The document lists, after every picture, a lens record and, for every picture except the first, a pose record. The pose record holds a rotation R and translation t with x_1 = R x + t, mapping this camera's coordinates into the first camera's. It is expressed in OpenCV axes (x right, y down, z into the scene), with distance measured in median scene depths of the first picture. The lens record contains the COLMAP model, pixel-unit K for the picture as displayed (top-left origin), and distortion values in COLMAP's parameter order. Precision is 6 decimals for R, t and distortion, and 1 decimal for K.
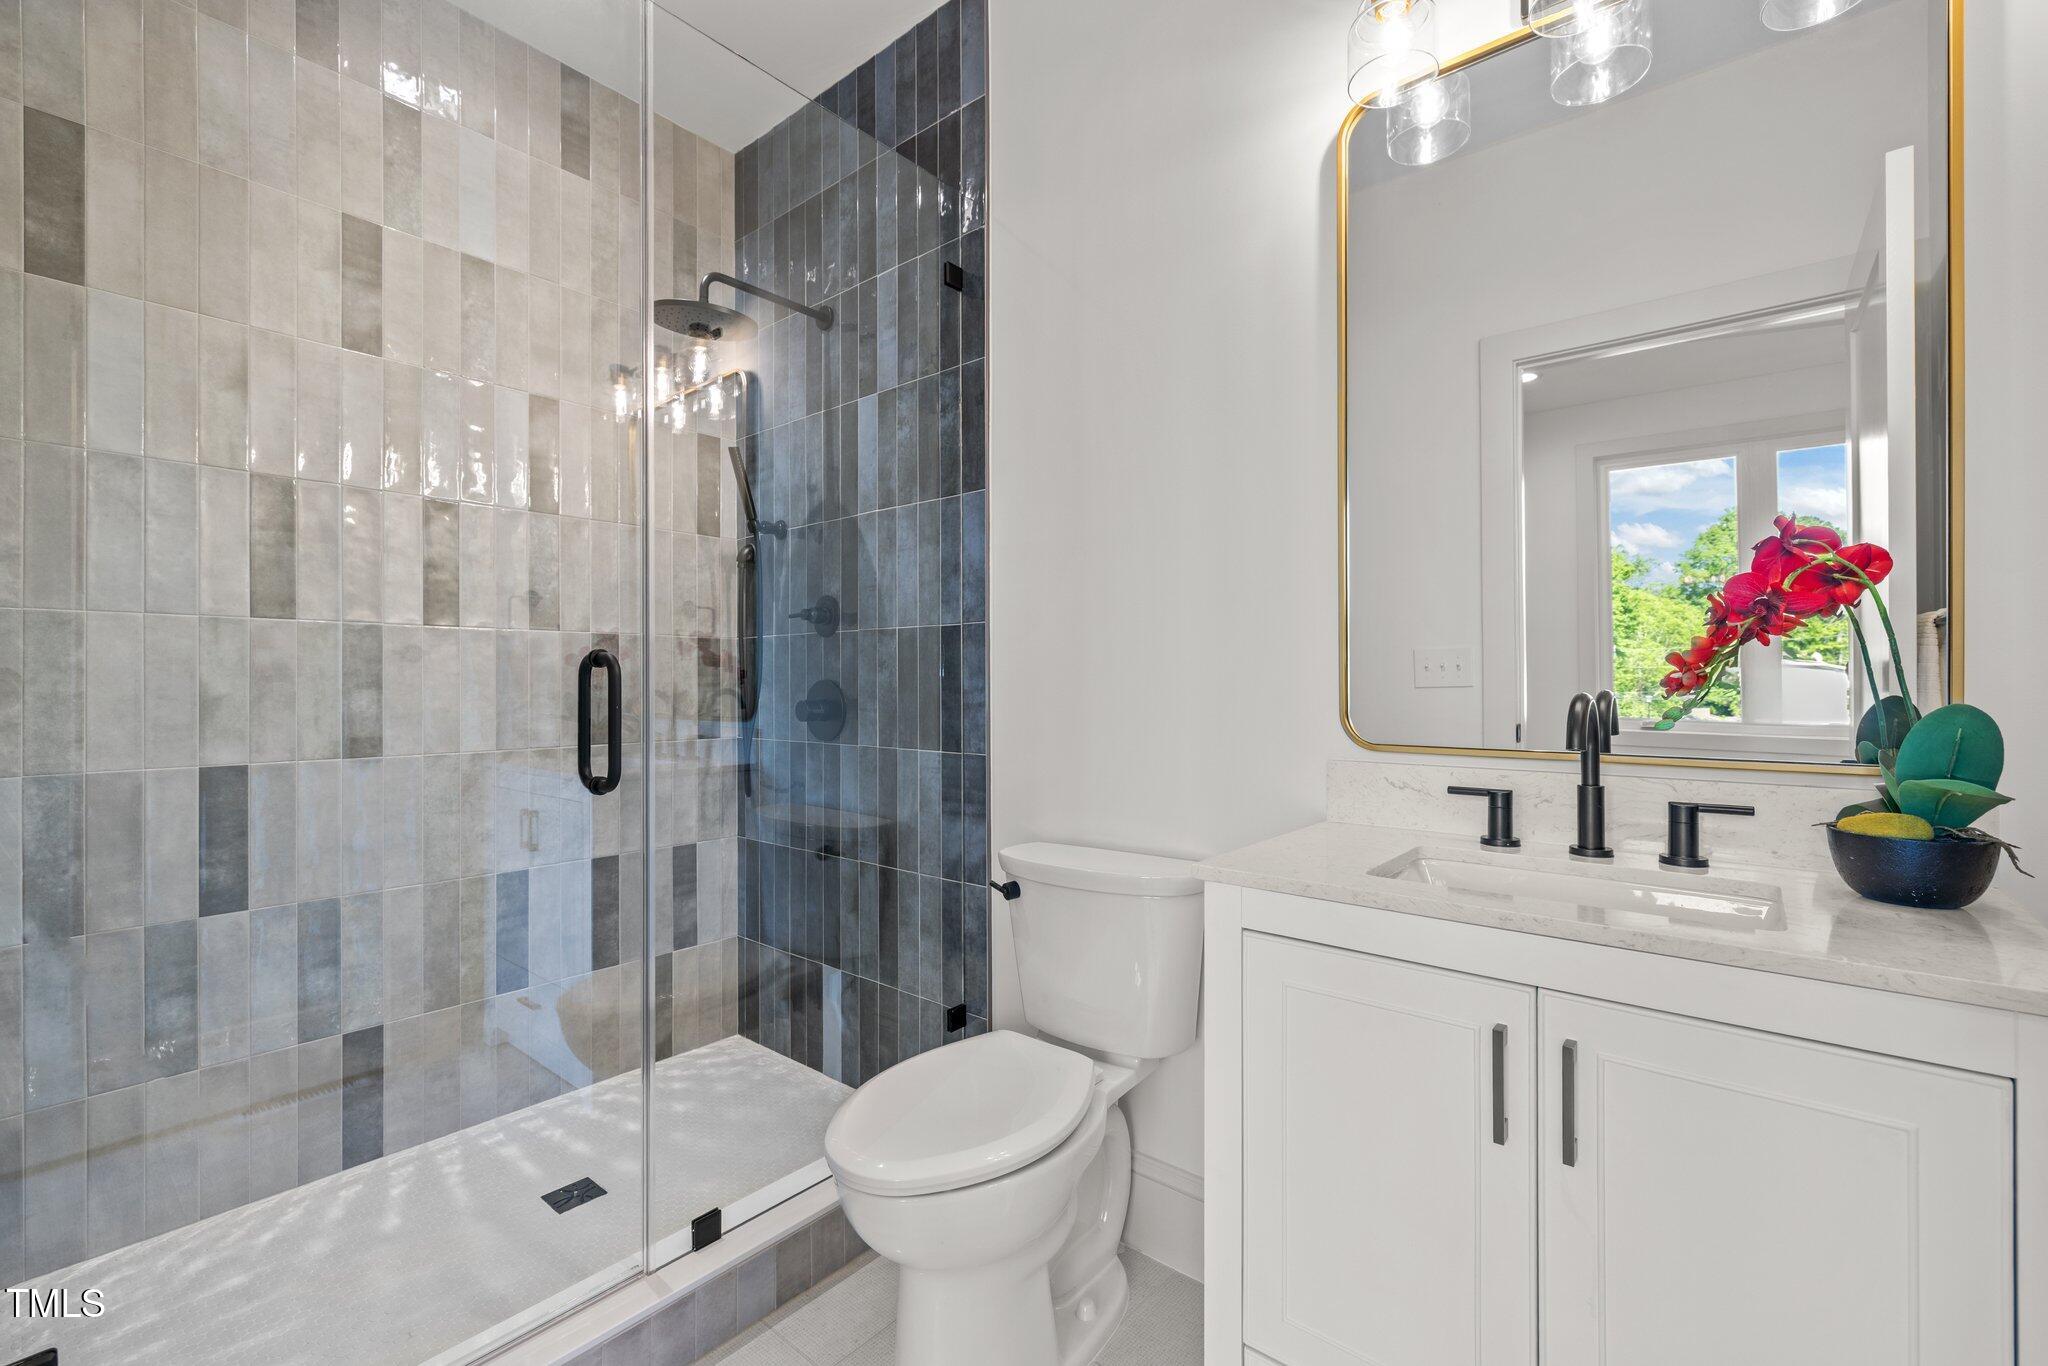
lens RADIAL K [[865.9, 0, 1017.9], [0, 865.9, 679.8], [0, 0, 1]] dist [-0.001962, 0.002330]
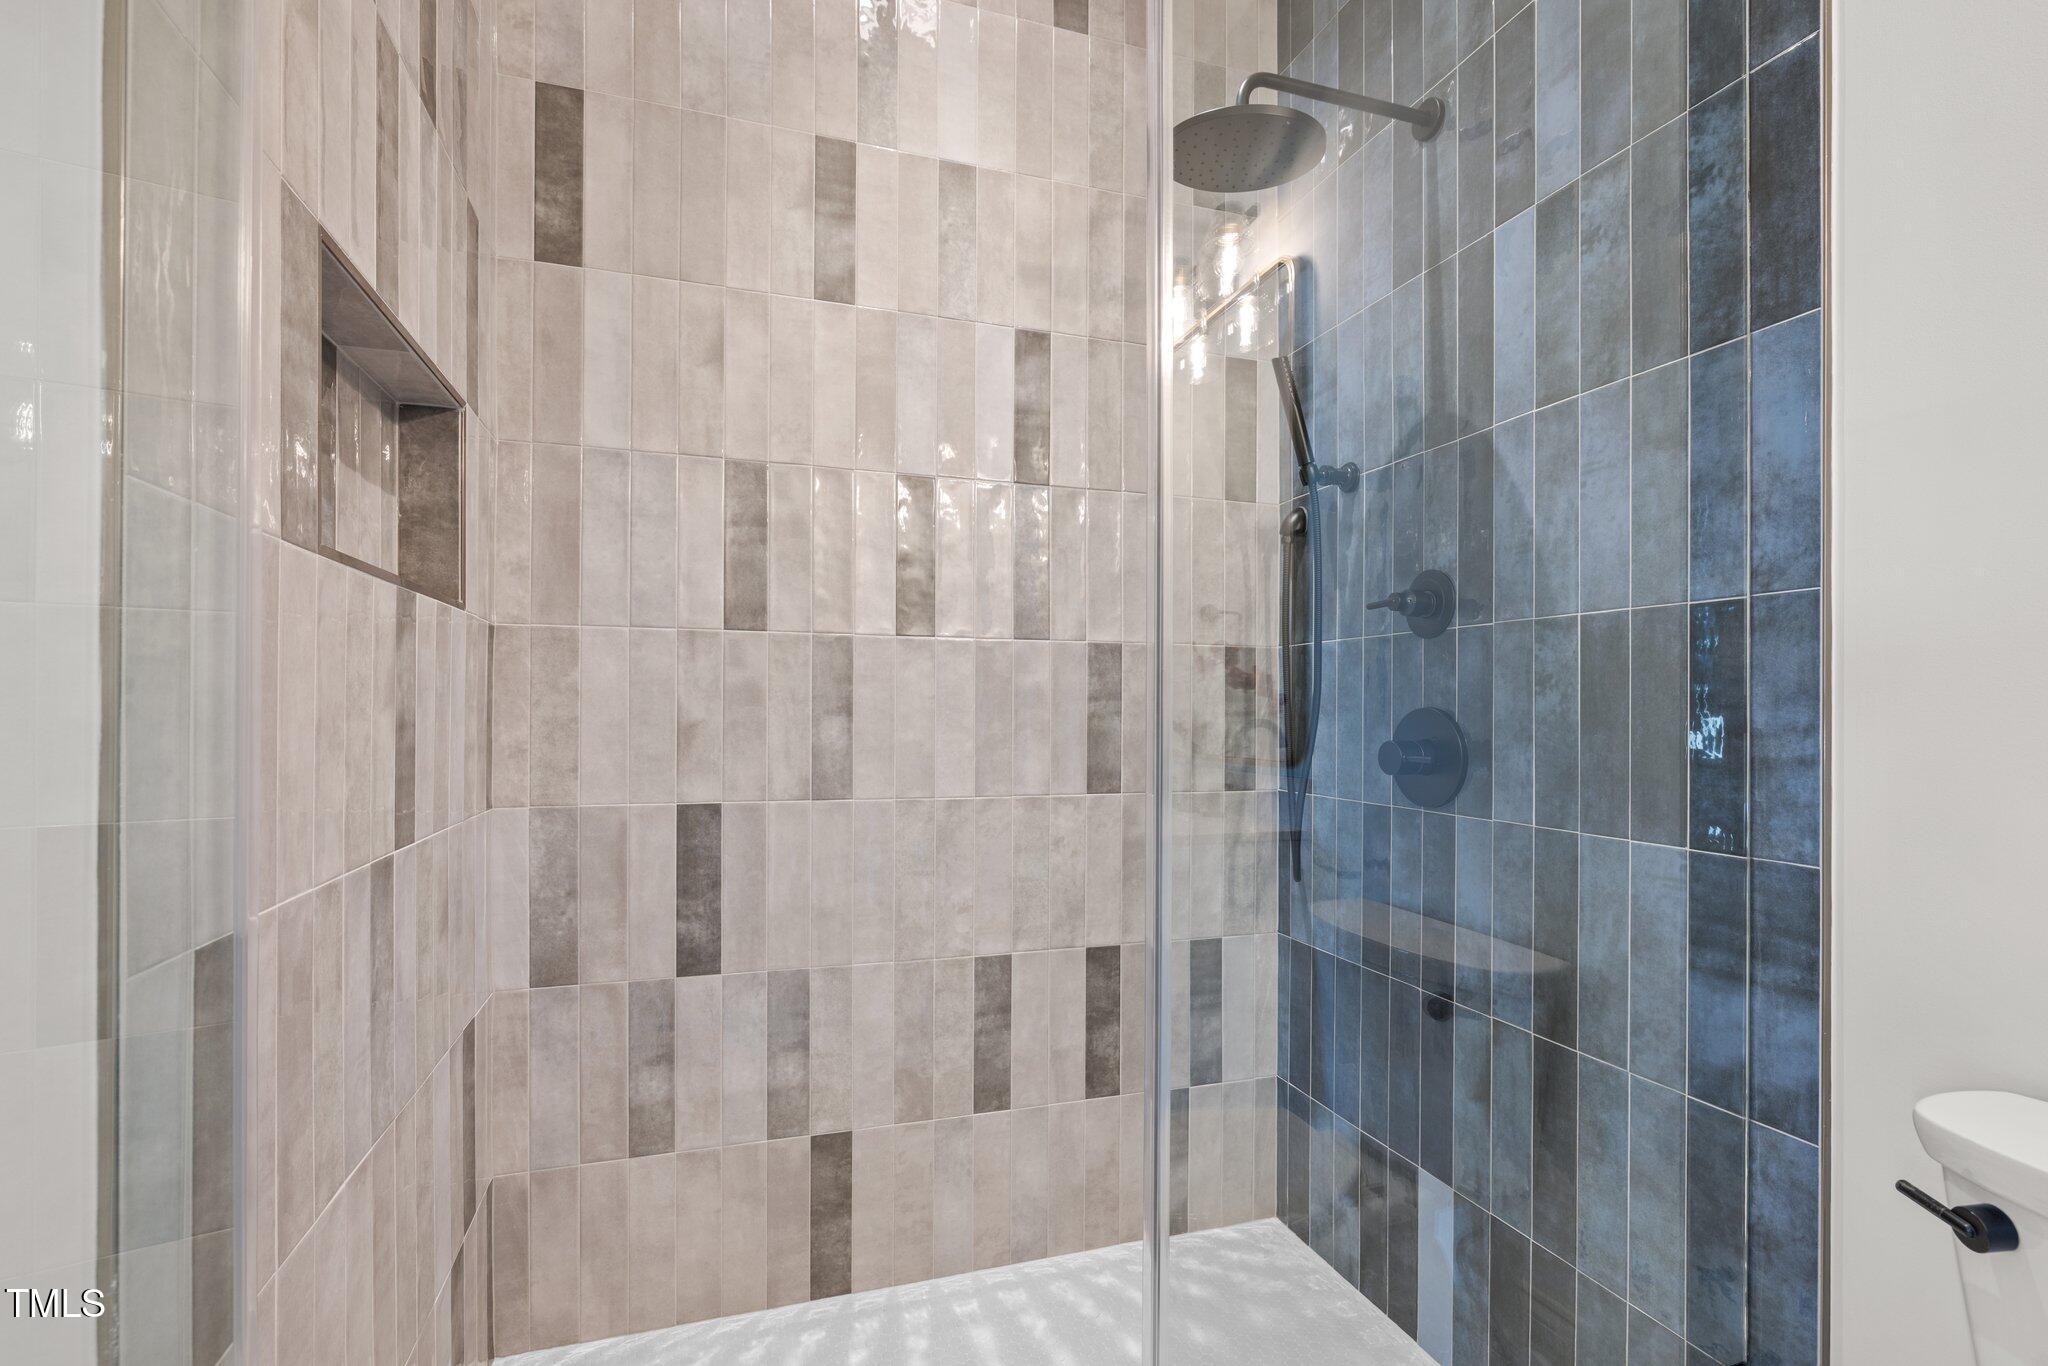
lens RADIAL K [[936.1, 0, 1020.8], [0, 936.1, 699.3], [0, 0, 1]] dist [-0.013606, 0.000058]
pose [[0.852614, 0.001643, -0.522538, -0.138395], [-0.005907, 0.999961, -0.006494, 0.000227], [0.522508, 0.008623, 0.852591, 0.322278]]
